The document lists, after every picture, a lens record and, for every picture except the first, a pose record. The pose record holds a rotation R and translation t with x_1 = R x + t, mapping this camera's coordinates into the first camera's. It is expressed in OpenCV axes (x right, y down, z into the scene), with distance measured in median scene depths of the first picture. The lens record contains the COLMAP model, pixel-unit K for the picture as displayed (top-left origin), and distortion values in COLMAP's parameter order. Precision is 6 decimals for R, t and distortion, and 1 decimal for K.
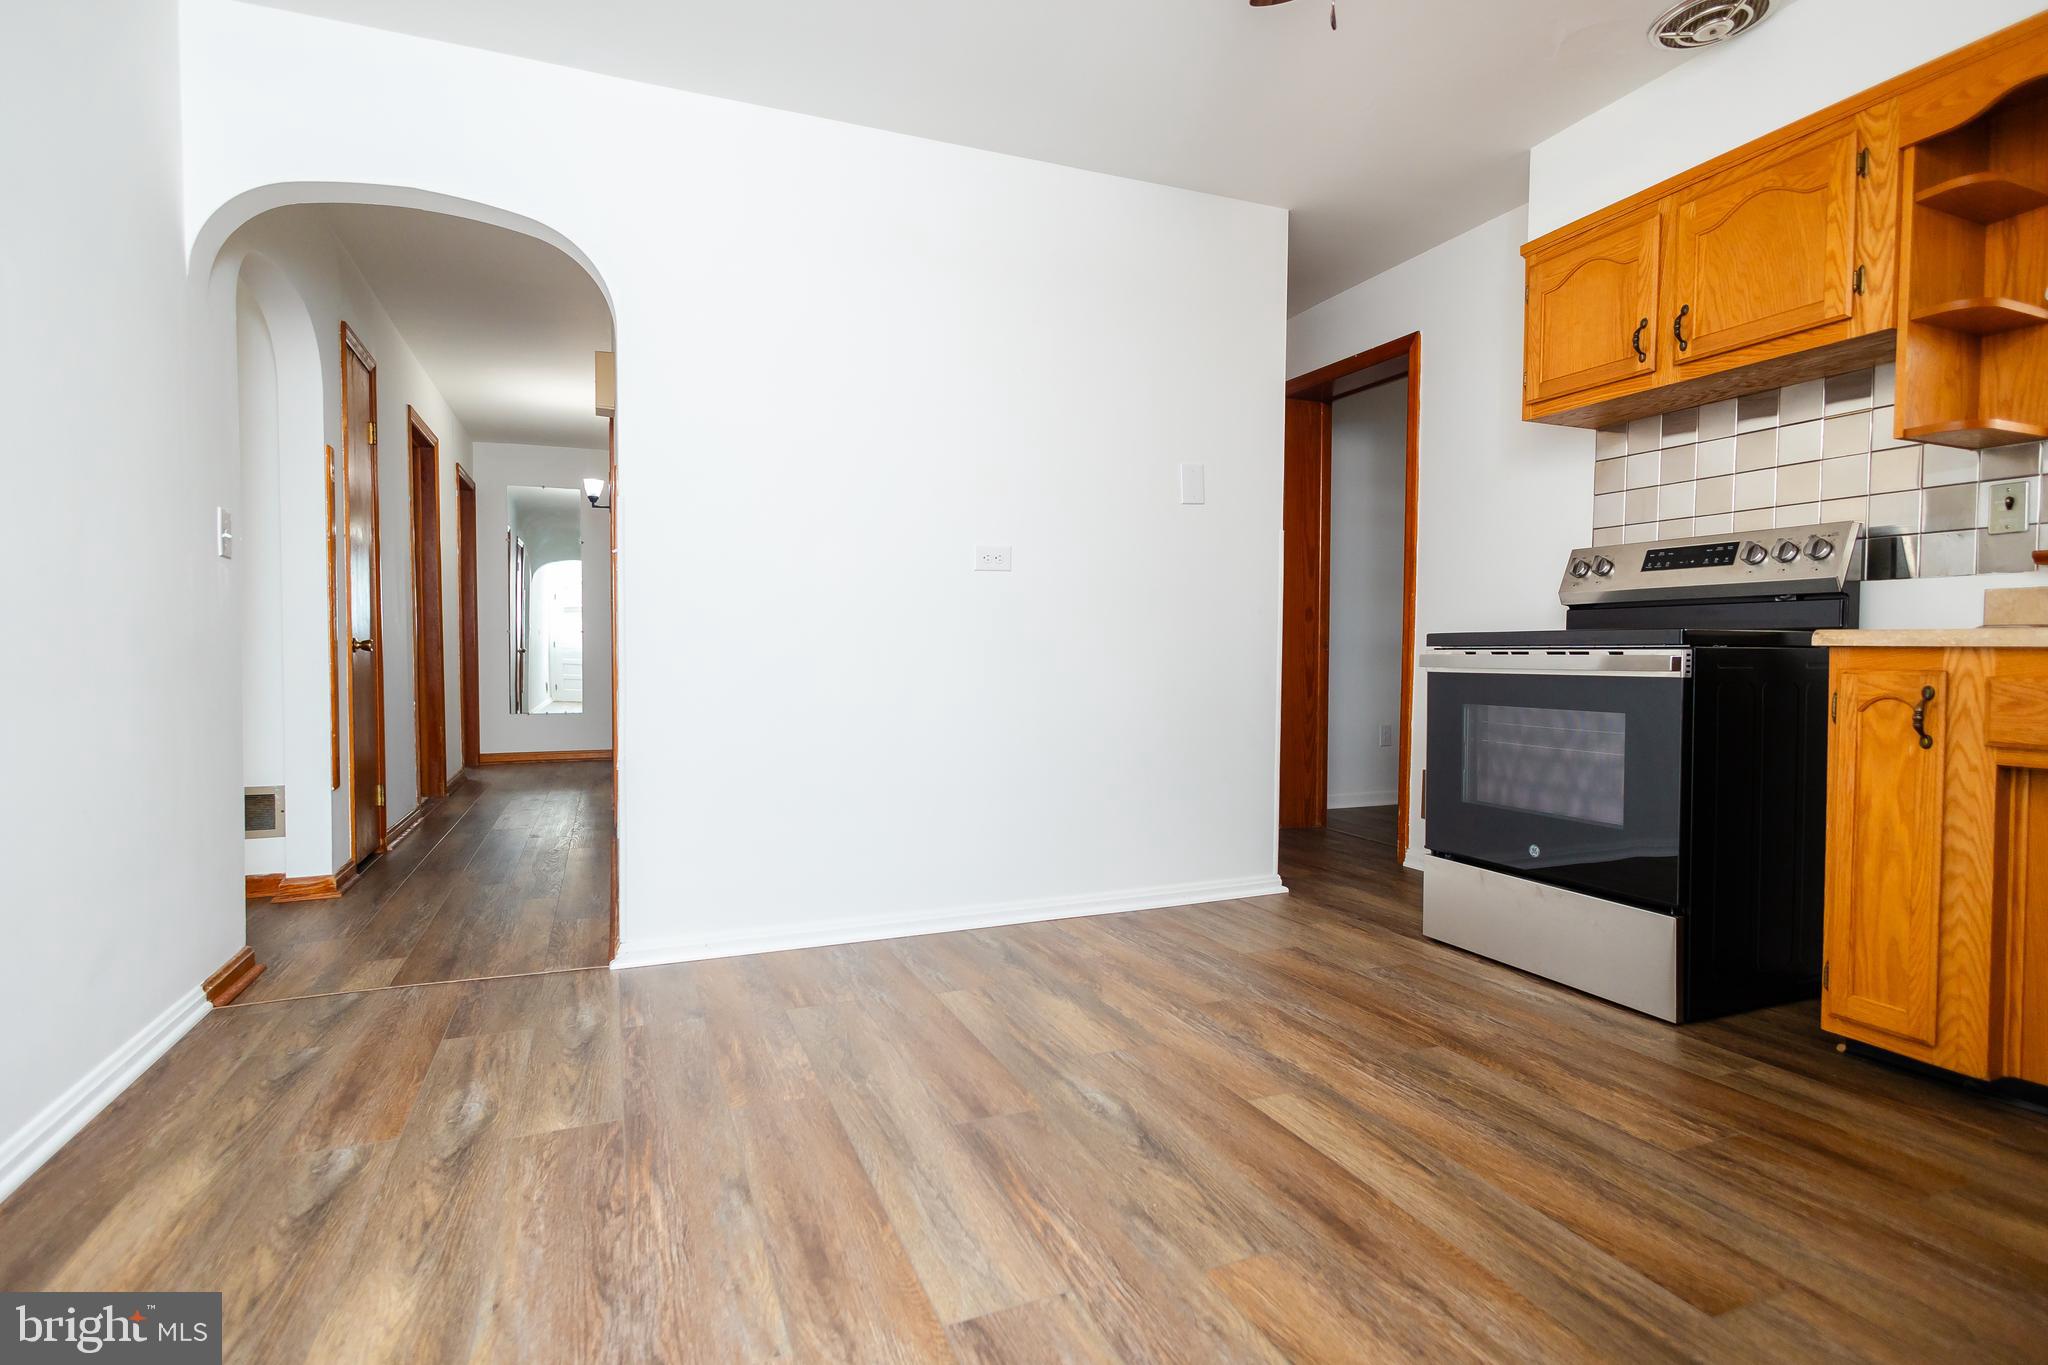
lens RADIAL K [[996.0, 0, 999.7], [0, 996.0, 676.5], [0, 0, 1]] dist [0.009810, -0.000846]
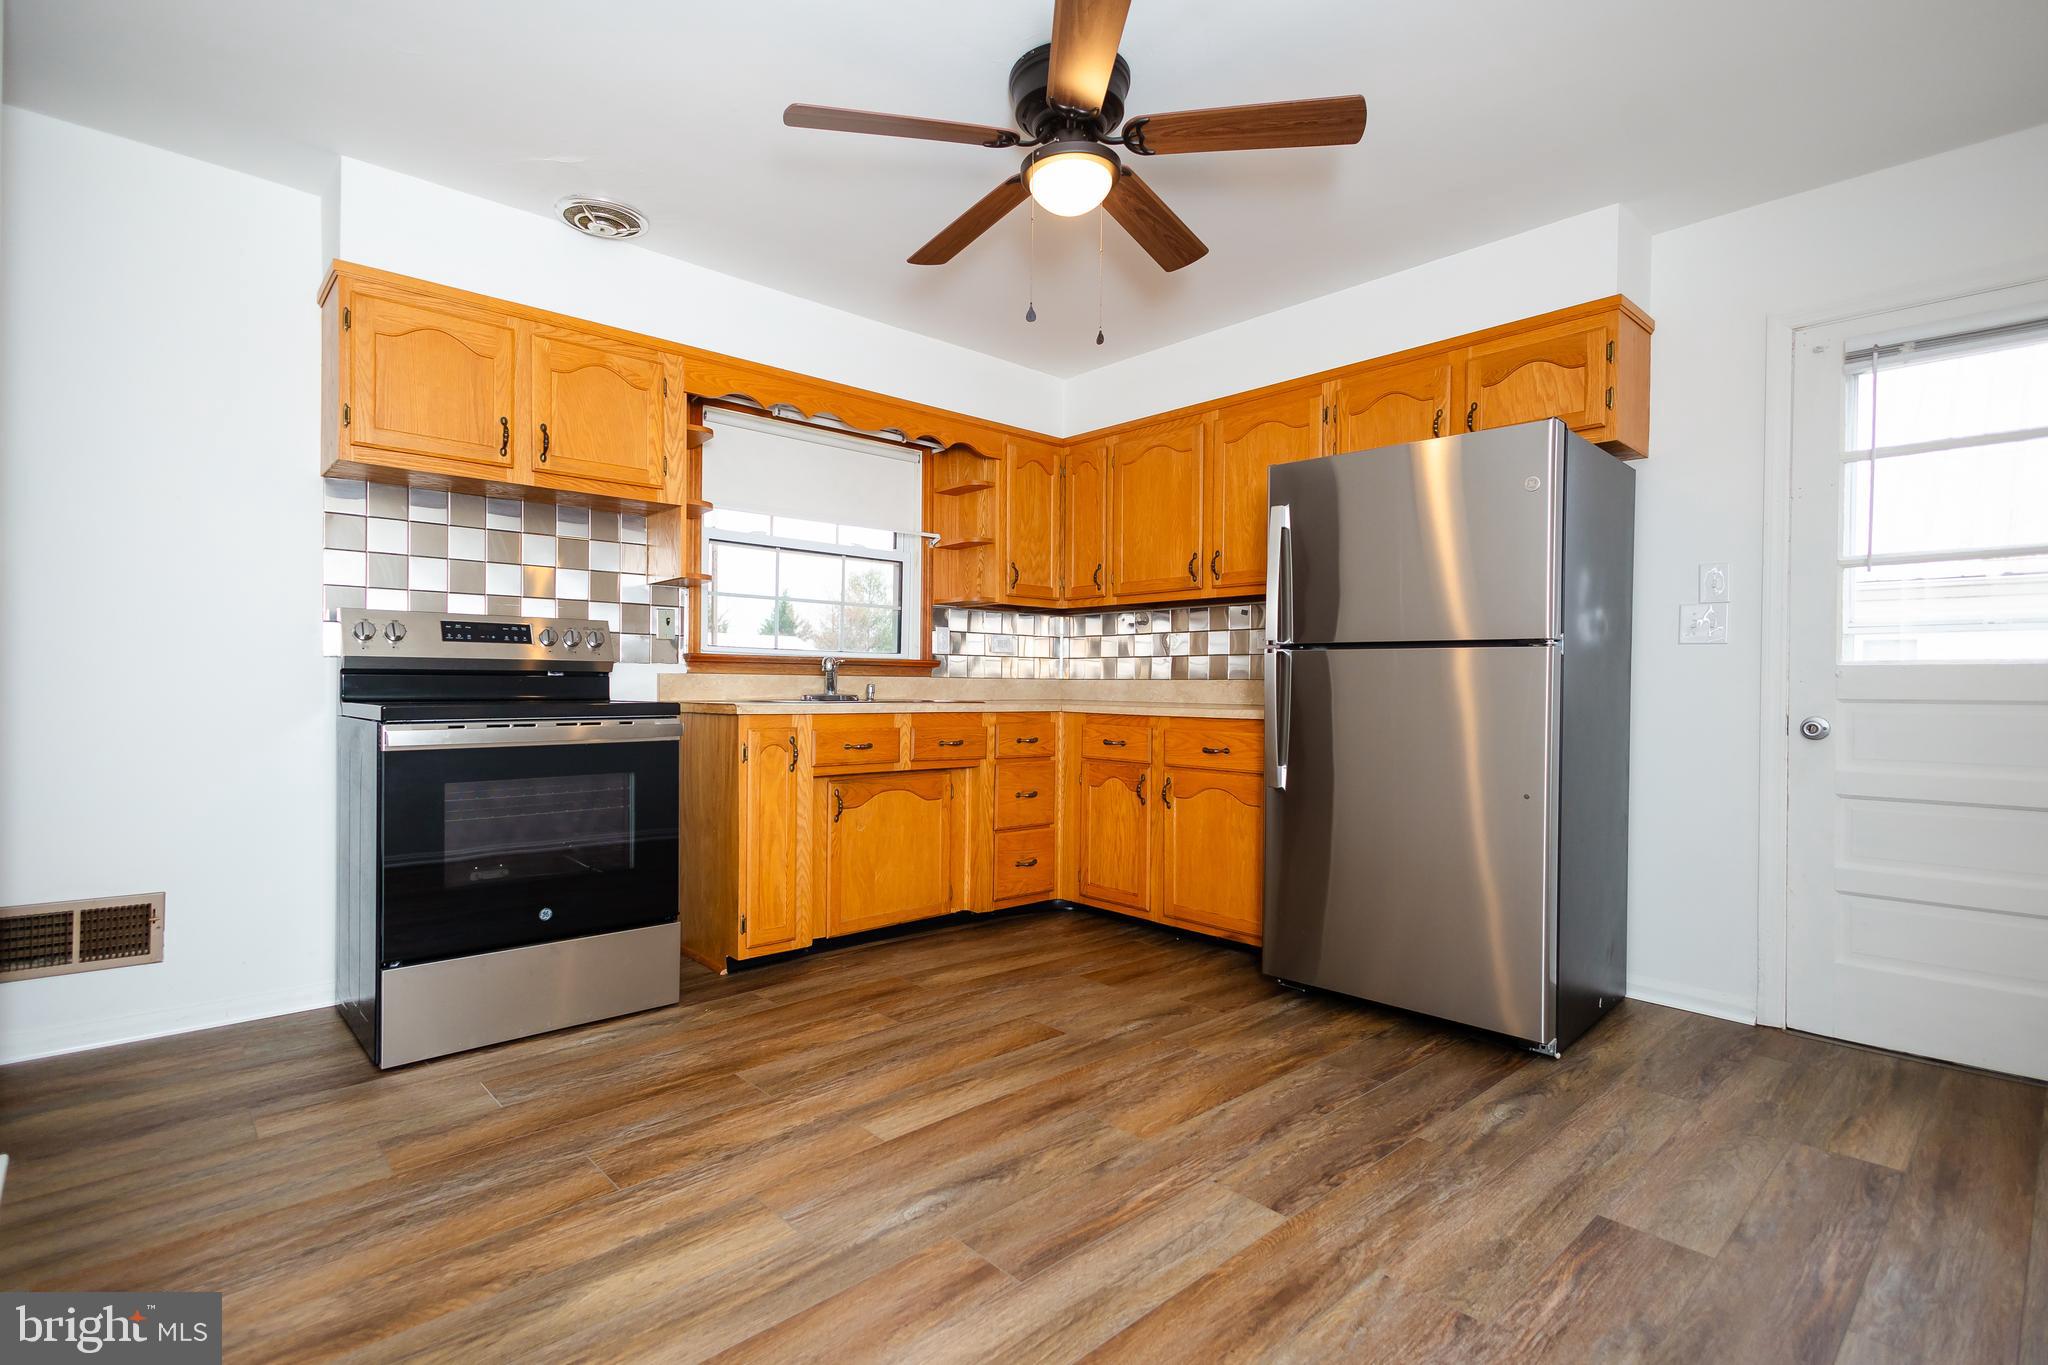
lens RADIAL K [[982.7, 0, 1024.0], [0, 982.7, 682.5], [0, 0, 1]] dist [0.004144, 0.000862]
pose [[-0.367685, -0.004538, 0.929939, -0.724237], [0.016366, 0.999802, 0.011350, -0.085205], [-0.929806, 0.019392, -0.367538, 1.093306]]
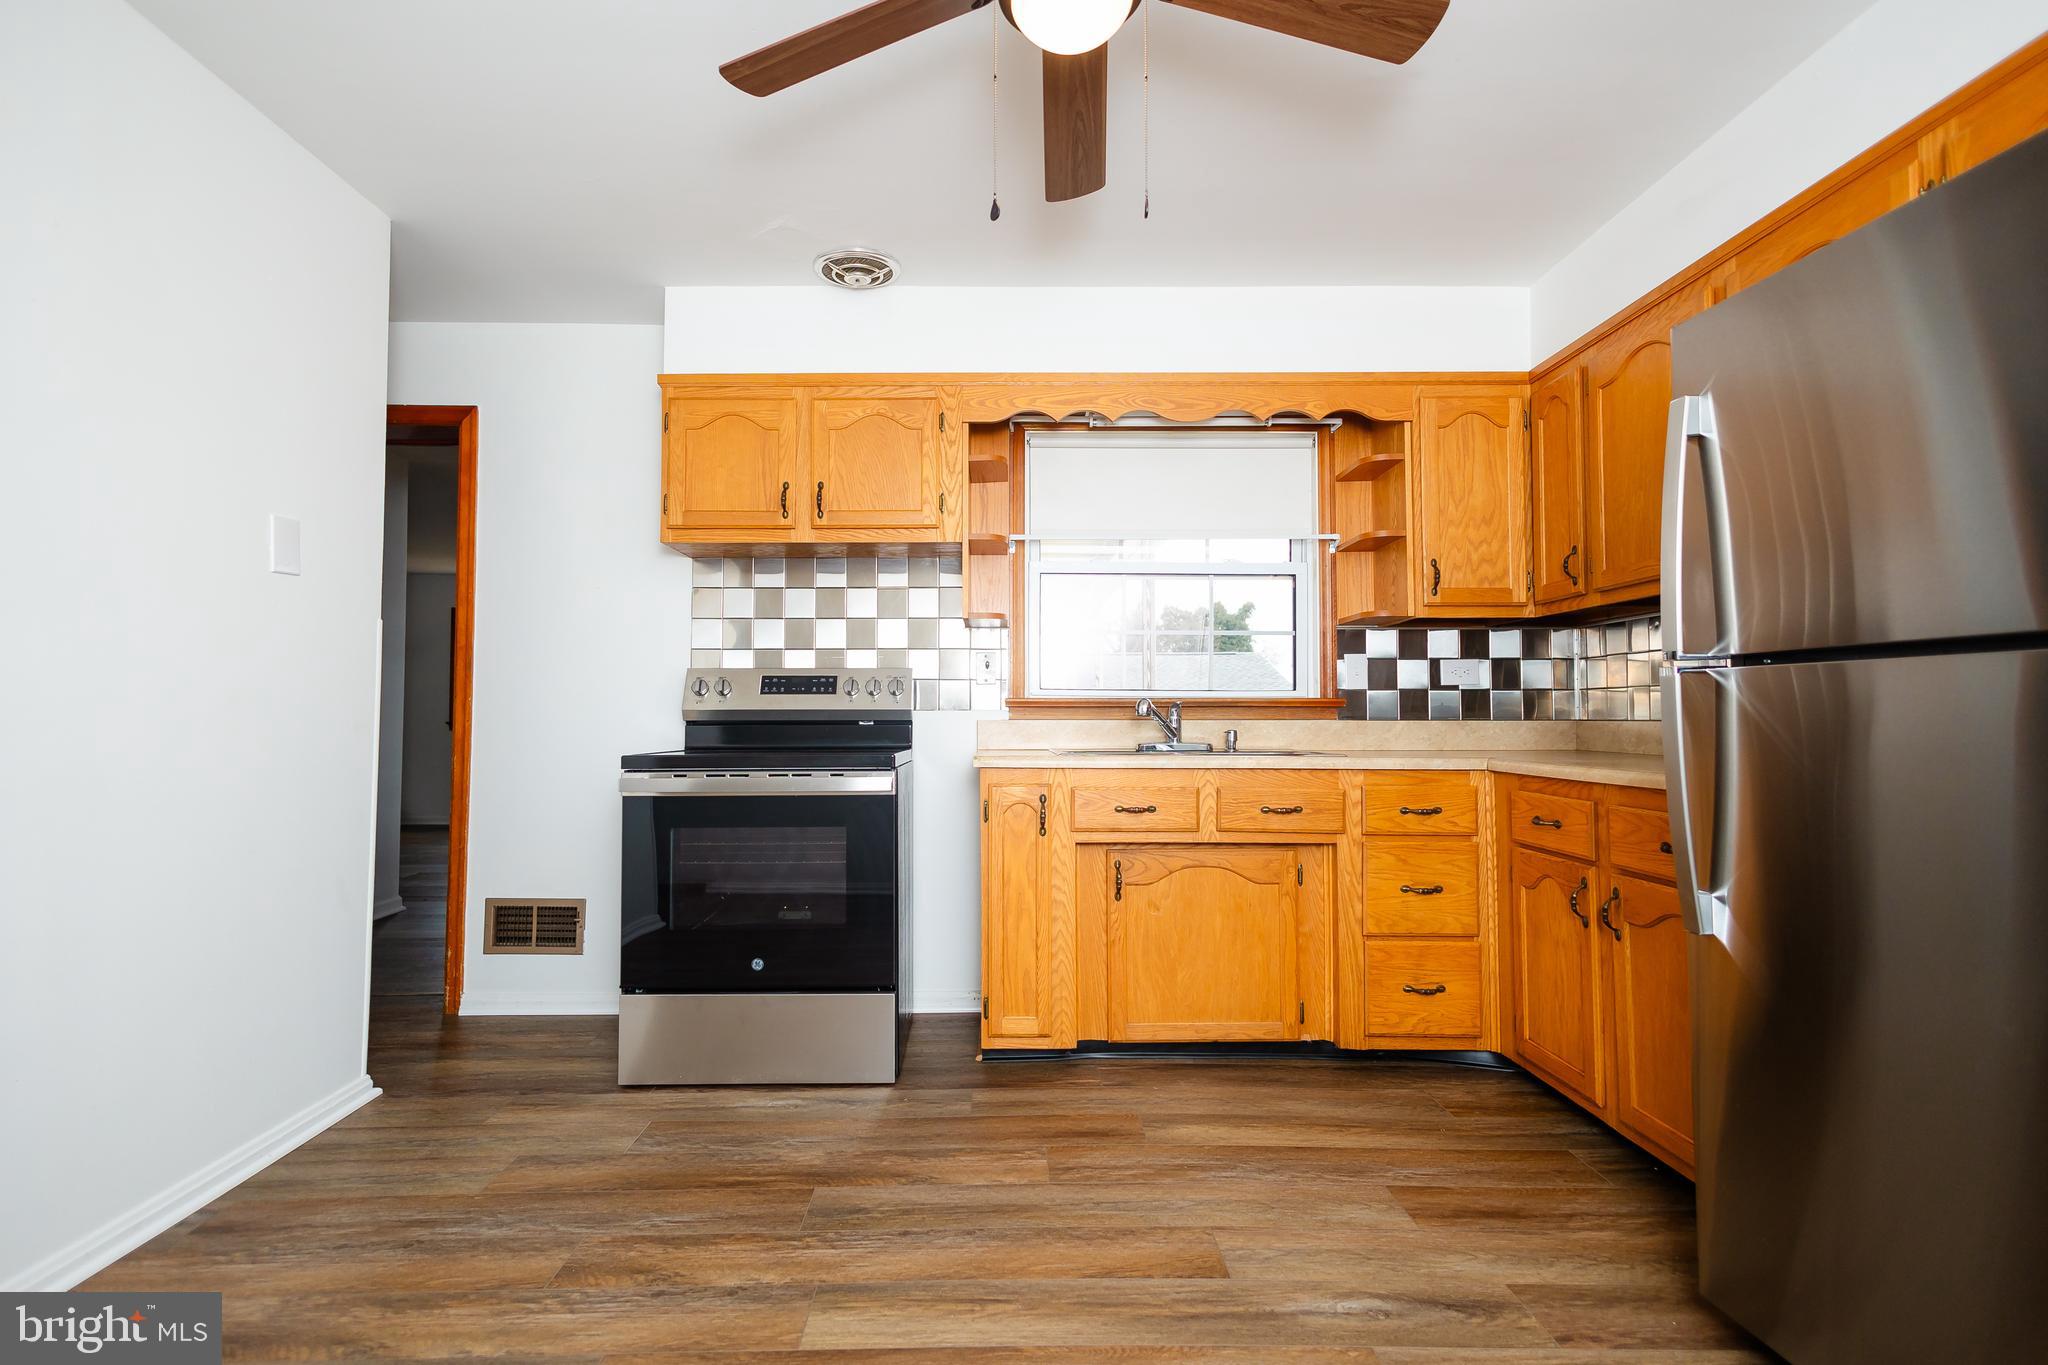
lens RADIAL K [[996.0, 0, 999.7], [0, 996.0, 676.5], [0, 0, 1]] dist [0.009810, -0.000846]
pose [[0.359288, 0.035656, 0.932545, -0.434417], [0.028316, 0.998393, -0.049083, -0.082613], [-0.932797, 0.044041, 0.357701, 0.451025]]
